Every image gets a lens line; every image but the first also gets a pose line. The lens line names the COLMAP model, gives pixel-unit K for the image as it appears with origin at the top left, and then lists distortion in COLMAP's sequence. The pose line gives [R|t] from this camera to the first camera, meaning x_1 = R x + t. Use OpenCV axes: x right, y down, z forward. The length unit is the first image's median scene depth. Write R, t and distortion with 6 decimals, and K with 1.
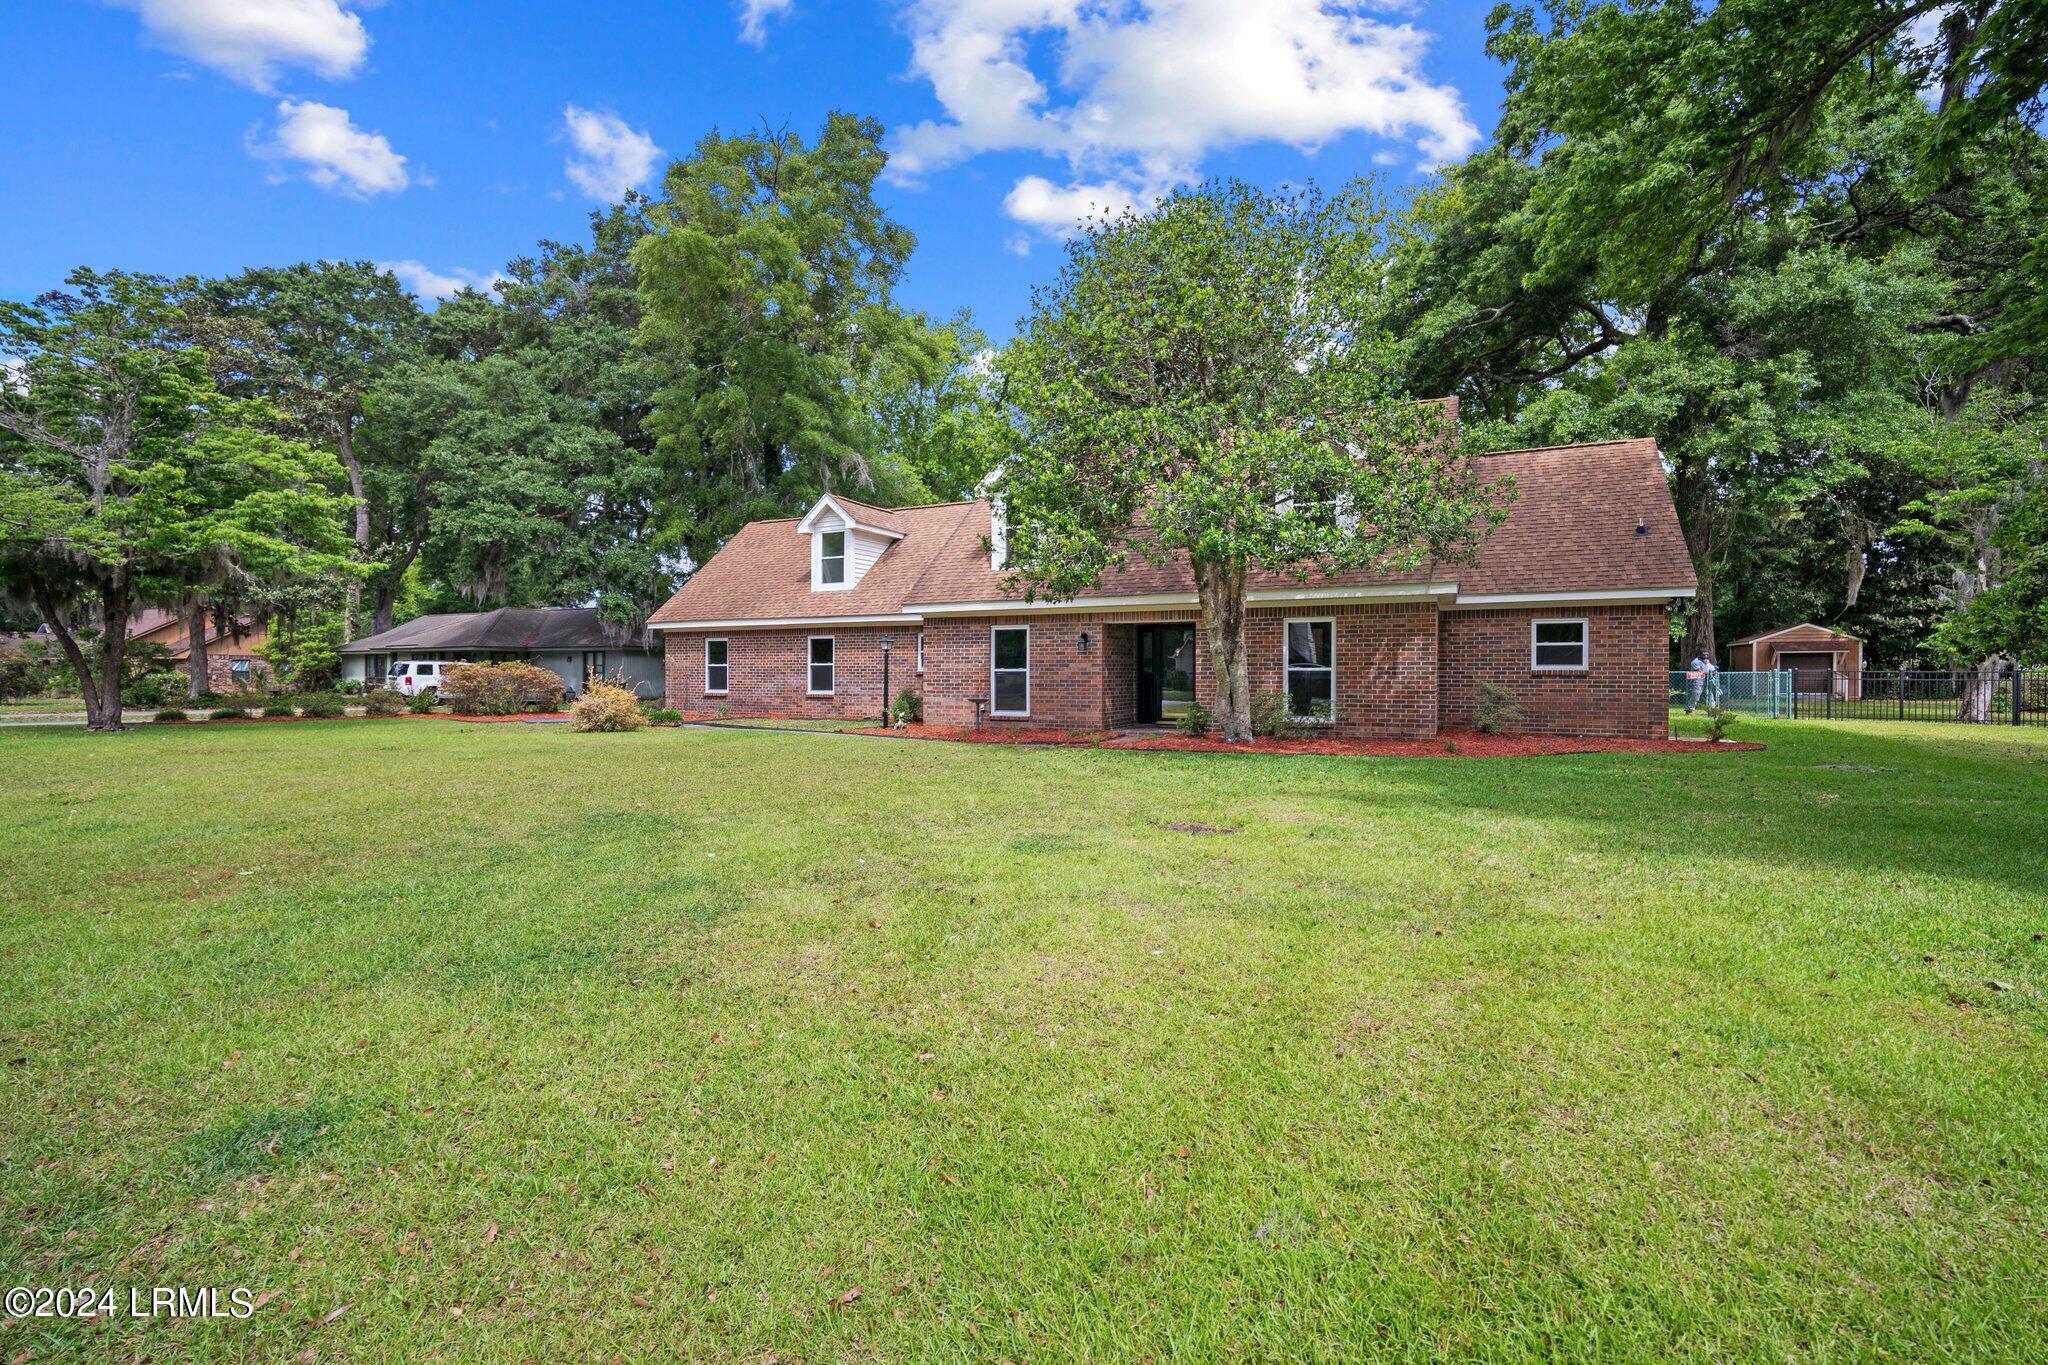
lens RADIAL K [[894.3, 0, 1012.6], [0, 894.3, 672.6], [0, 0, 1]] dist [-0.006593, 0.000245]
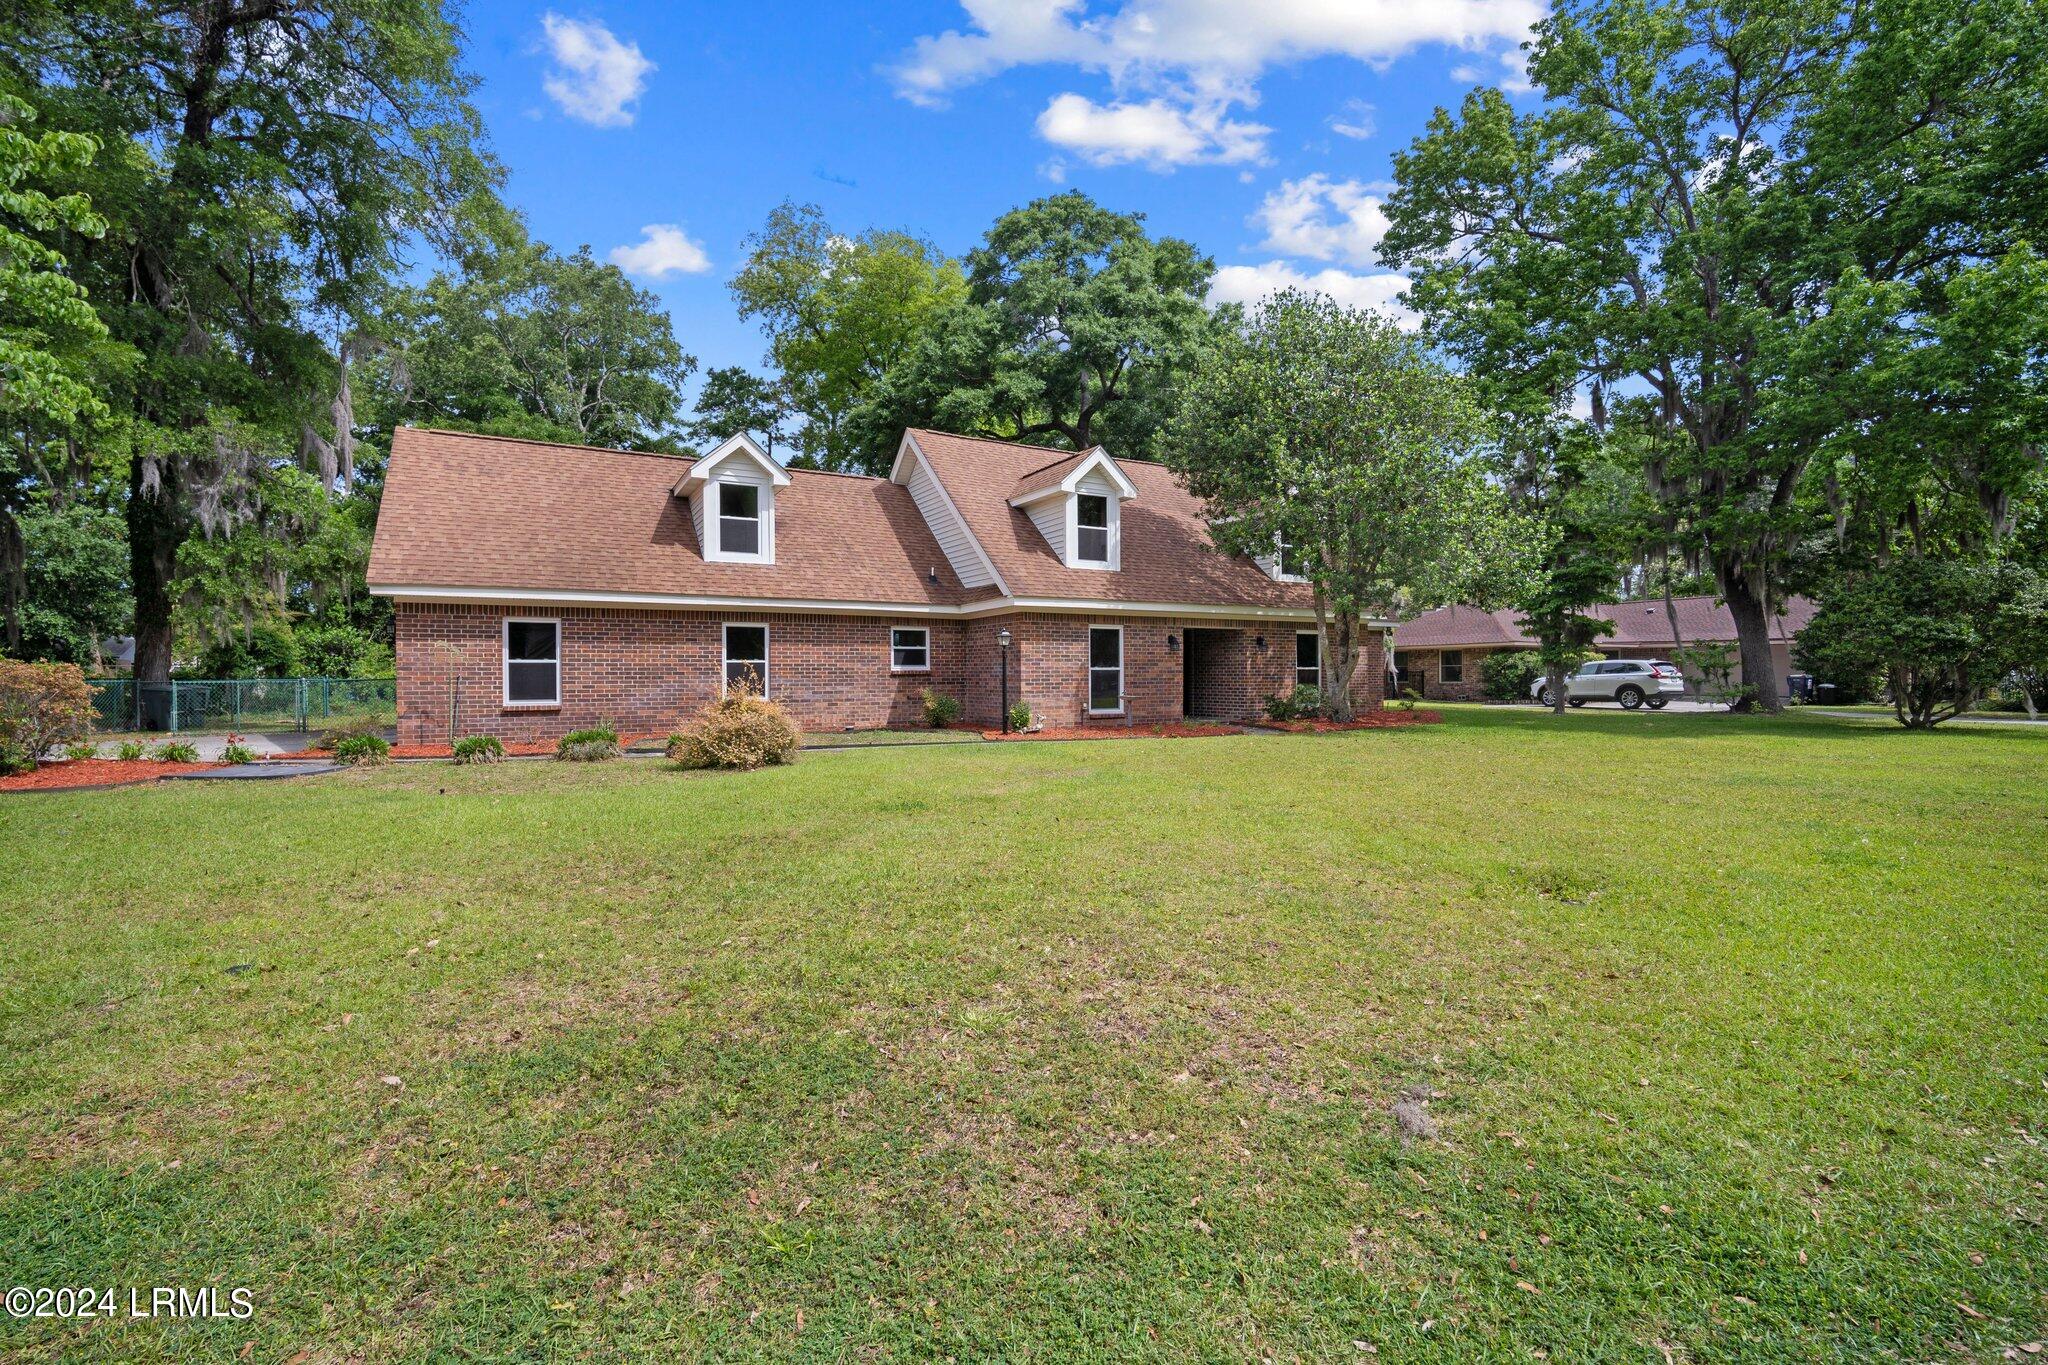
lens RADIAL K [[865.4, 0, 1028.1], [0, 865.4, 652.7], [0, 0, 1]] dist [-0.001695, 0.000033]
pose [[0.567169, 0.018055, 0.823404, -0.854448], [0.004350, 0.999680, -0.024916, 0.003312], [-0.823590, 0.017714, 0.566909, 0.508118]]
